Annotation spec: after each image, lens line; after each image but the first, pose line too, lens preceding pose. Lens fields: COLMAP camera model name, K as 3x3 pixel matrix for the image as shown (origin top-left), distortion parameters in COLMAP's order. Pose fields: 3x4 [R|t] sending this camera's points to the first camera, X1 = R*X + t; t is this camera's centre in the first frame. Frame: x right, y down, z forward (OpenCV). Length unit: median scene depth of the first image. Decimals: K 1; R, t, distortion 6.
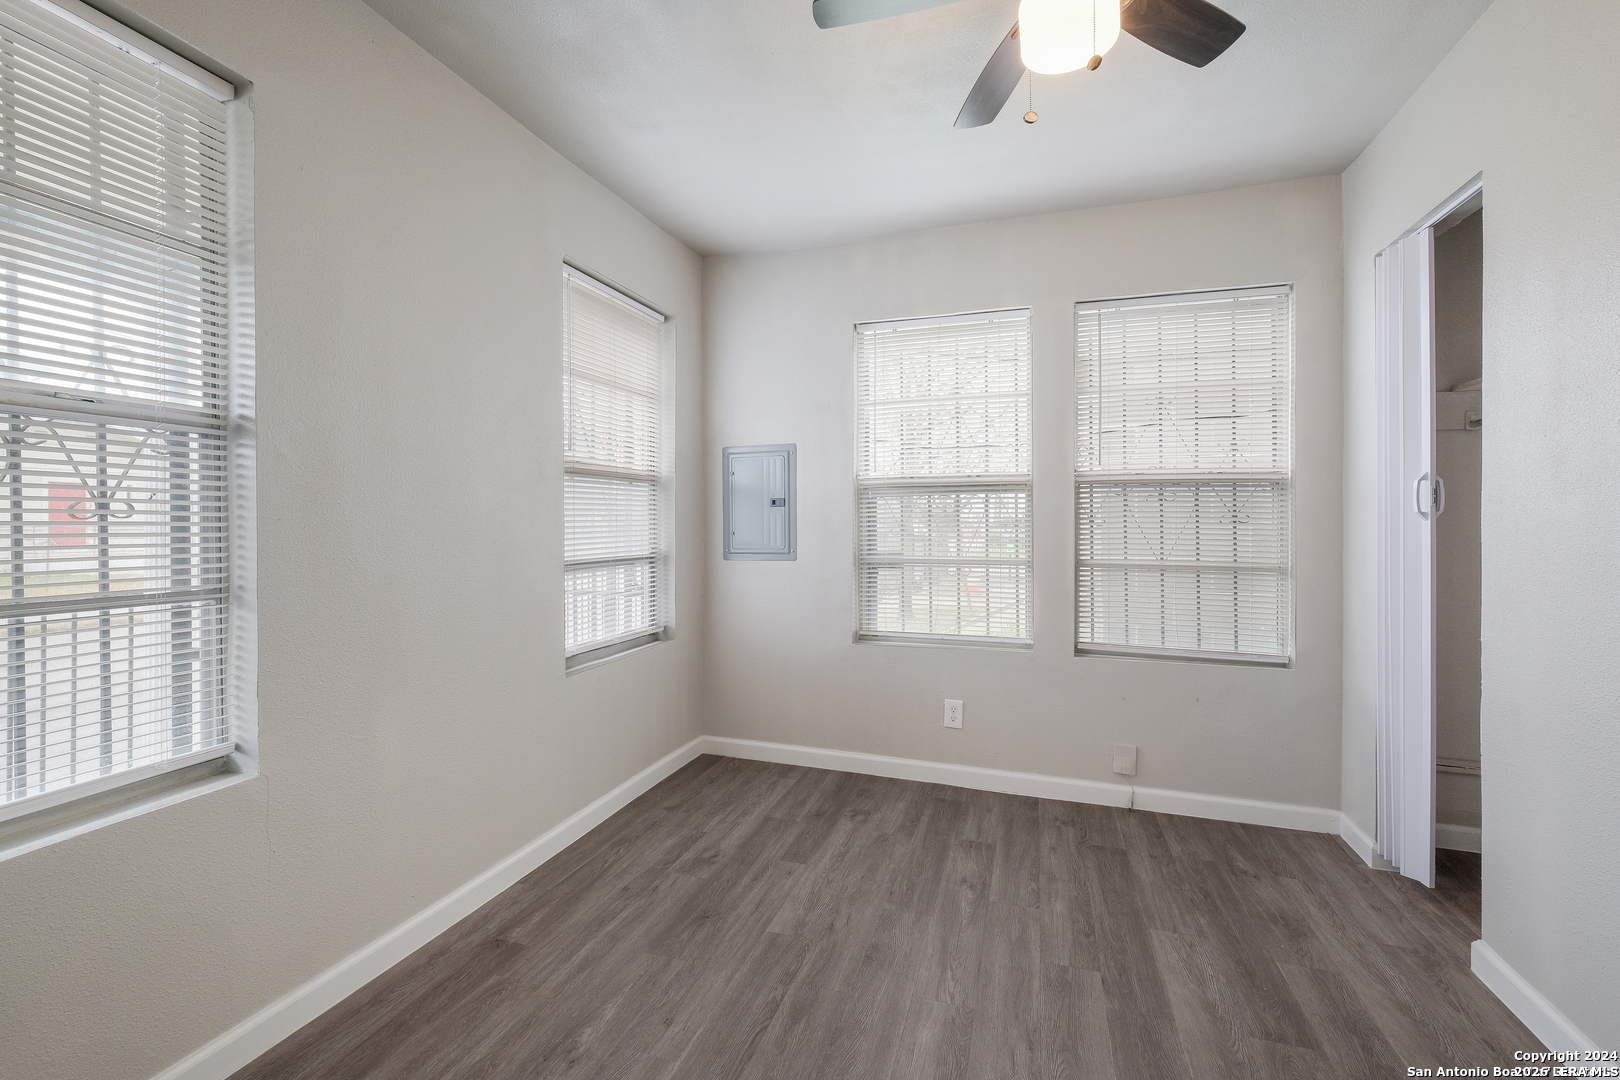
lens RADIAL K [[720.7, 0, 772.0], [0, 720.7, 526.0], [0, 0, 1]] dist [-0.000838, -0.000165]
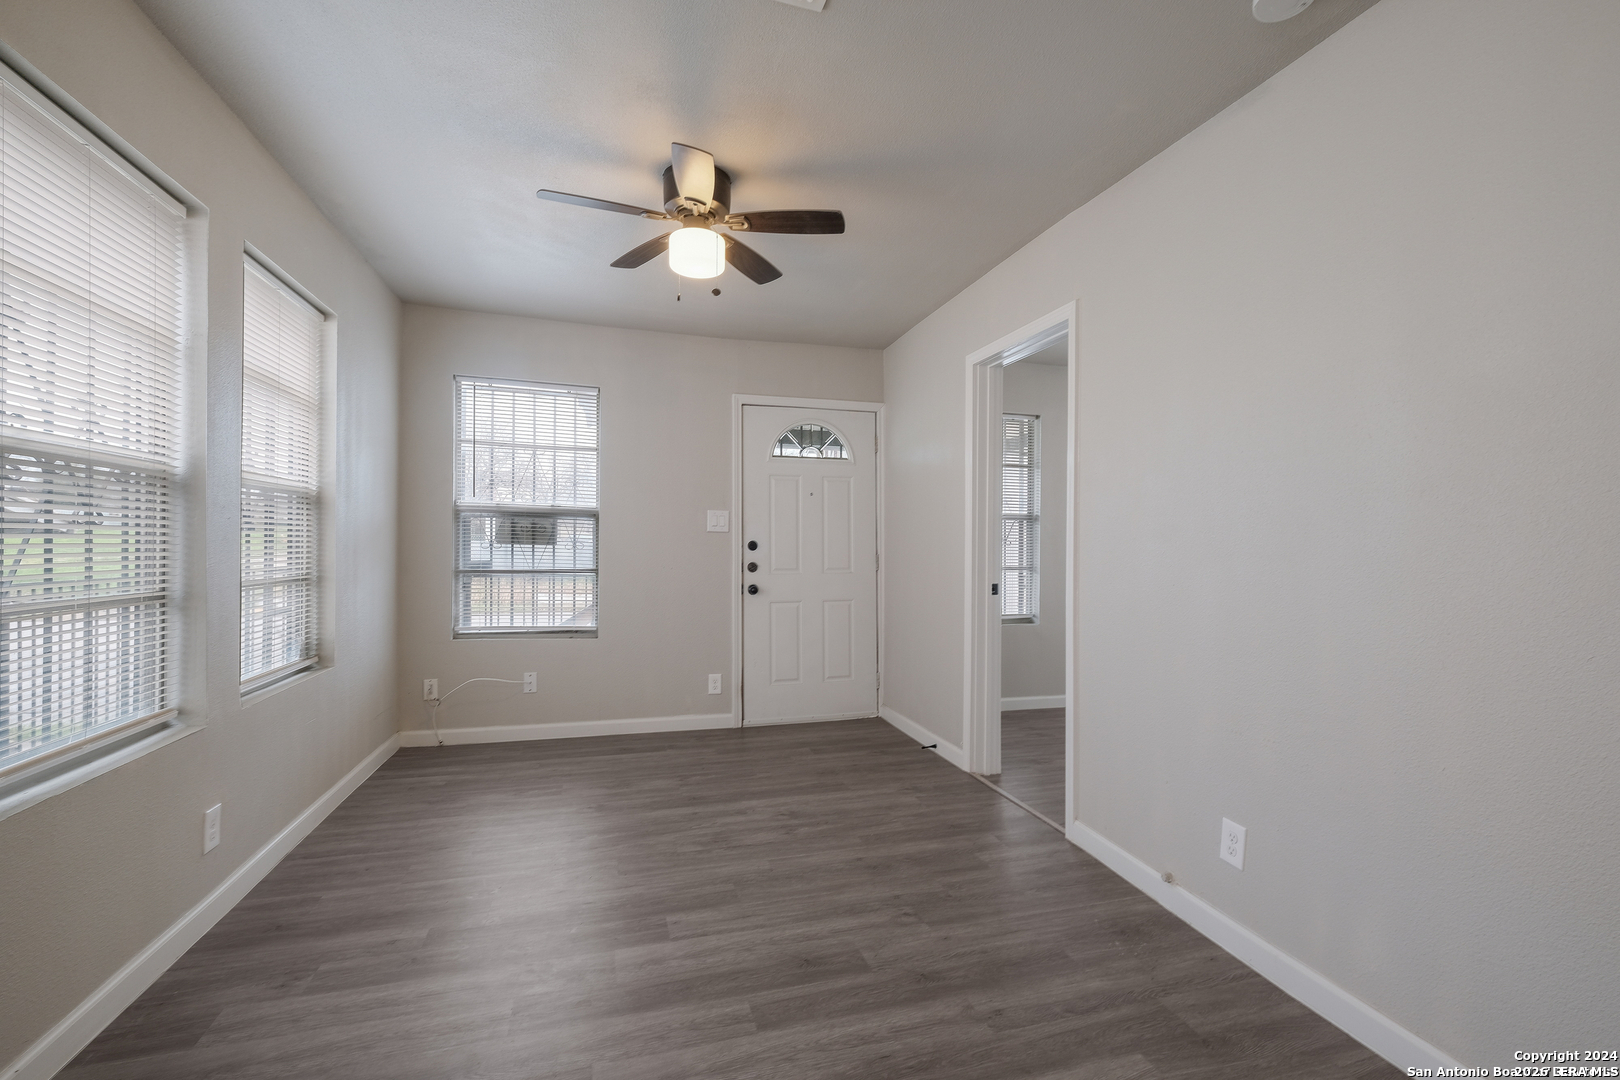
lens RADIAL K [[726.7, 0, 802.0], [0, 726.7, 543.7], [0, 0, 1]] dist [-0.018959, -0.000091]
pose [[0.557004, 0.009491, -0.830456, 1.297028], [-0.014704, 0.999891, 0.001566, -0.010510], [0.830380, 0.011339, 0.557083, -1.585772]]
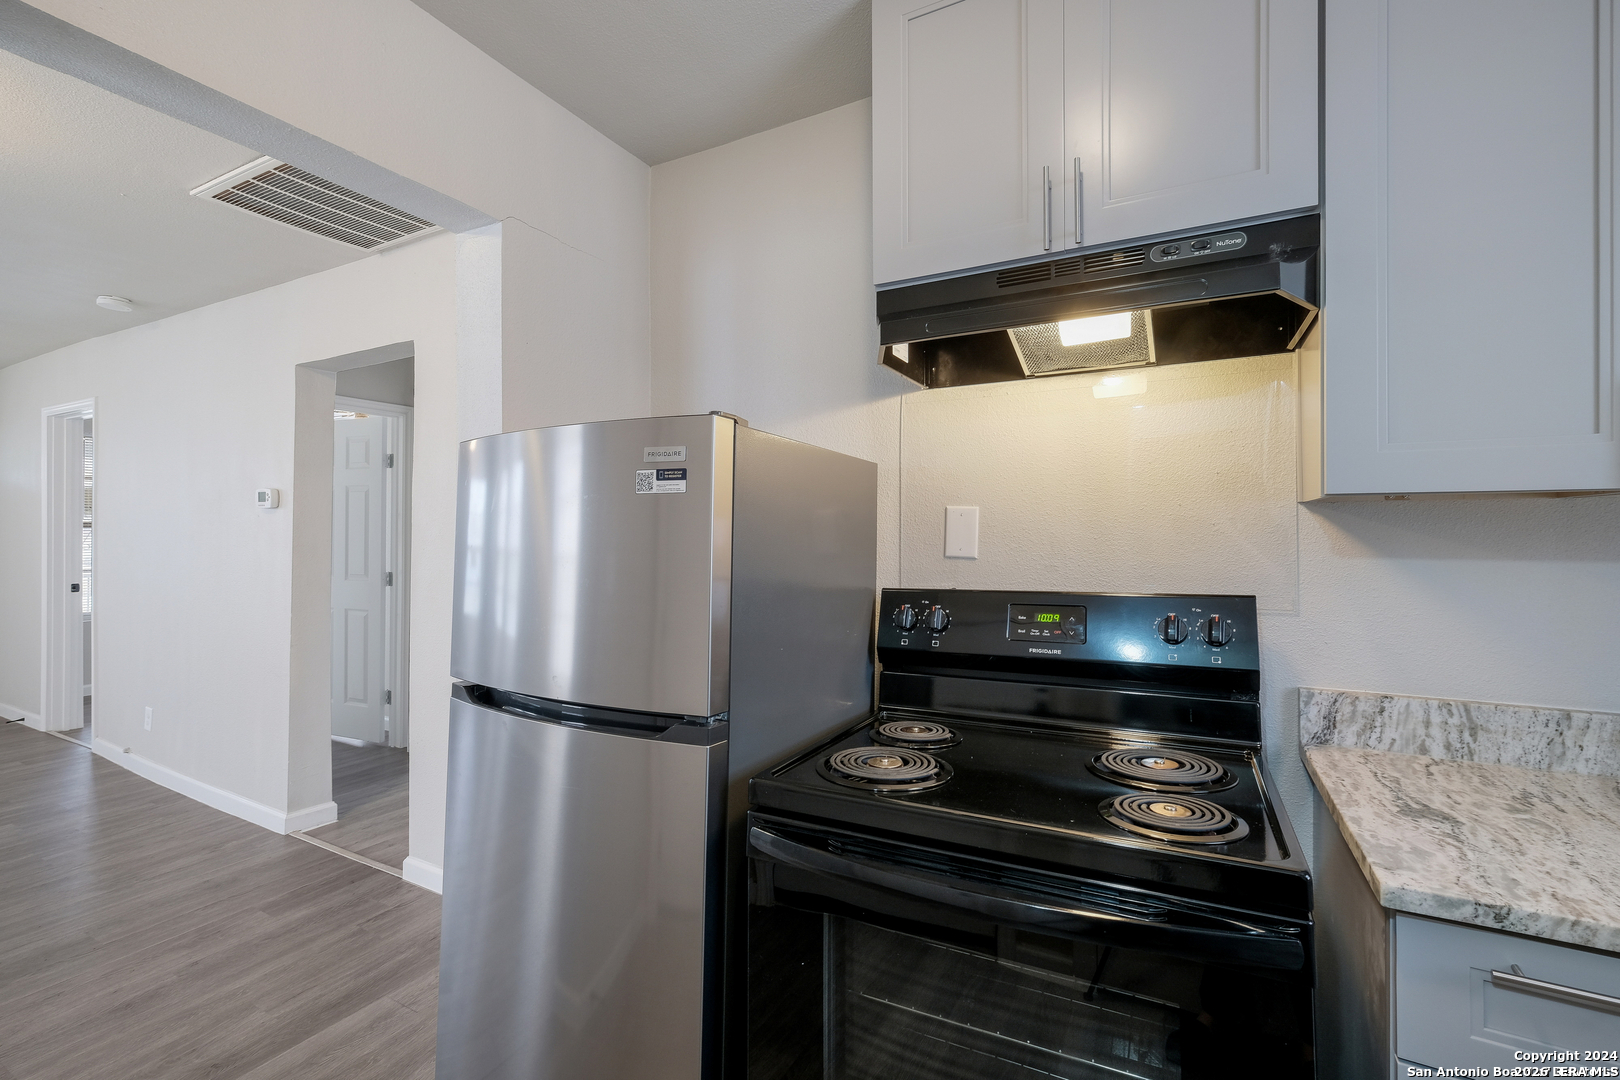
lens RADIAL K [[741.3, 0, 856.4], [0, 741.3, 521.7], [0, 0, 1]] dist [0.000749, 0.000468]
pose [[0.985113, 0.005334, -0.171827, 3.336008], [-0.007943, 0.999863, -0.014503, -0.120885], [0.171727, 0.015652, 0.985020, -2.244369]]
